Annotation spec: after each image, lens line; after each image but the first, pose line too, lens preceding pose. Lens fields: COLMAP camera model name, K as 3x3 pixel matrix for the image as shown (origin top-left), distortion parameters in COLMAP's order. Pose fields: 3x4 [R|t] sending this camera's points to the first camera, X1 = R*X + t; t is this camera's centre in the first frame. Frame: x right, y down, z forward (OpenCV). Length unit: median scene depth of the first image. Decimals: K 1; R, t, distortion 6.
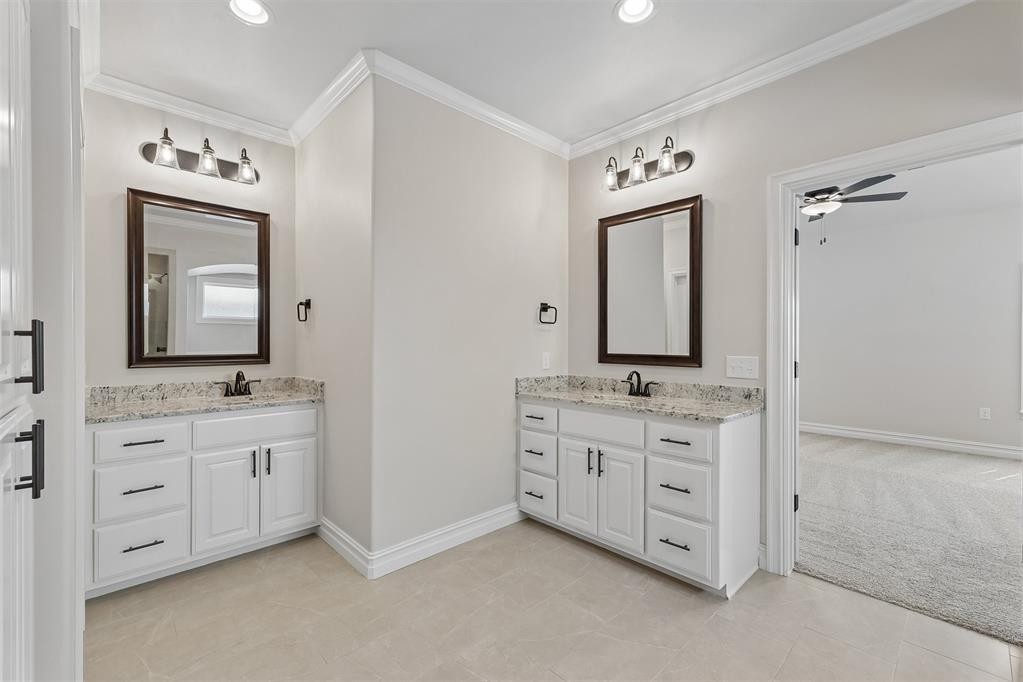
lens RADIAL K [[427.7, 0, 512.8], [0, 427.7, 344.7], [0, 0, 1]] dist [0.002907, 0.000079]
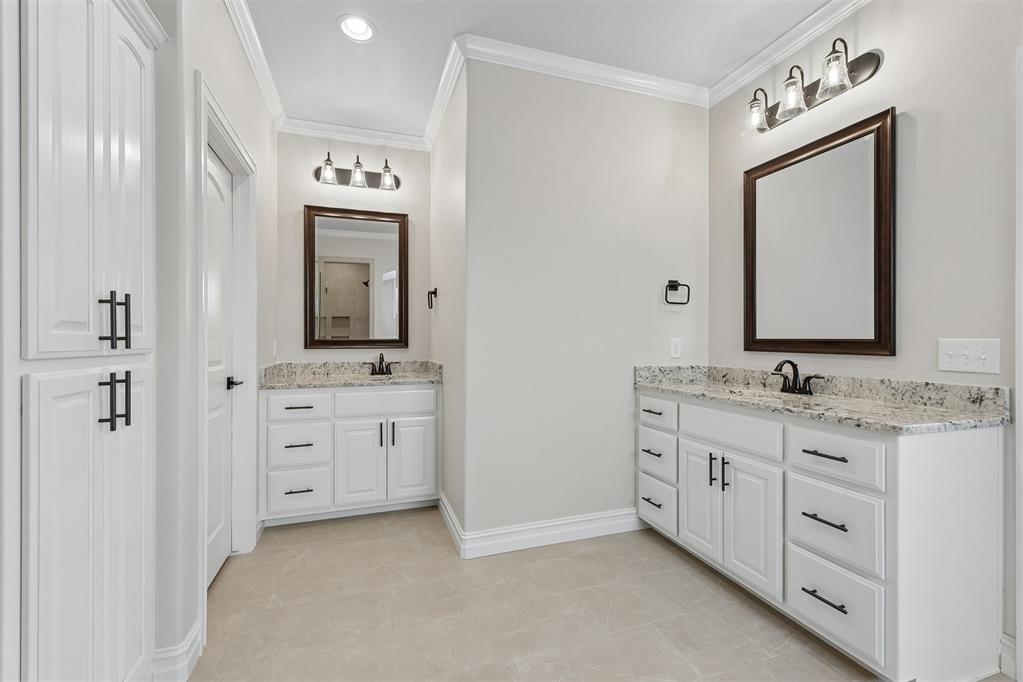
lens RADIAL K [[427.7, 0, 512.2], [0, 427.7, 338.5], [0, 0, 1]] dist [0.002907, 0.000079]
pose [[0.909476, -0.001559, -0.415754, 0.164772], [-0.000295, 0.999990, -0.004396, 0.028295], [0.415757, 0.004121, 0.909467, 0.107905]]
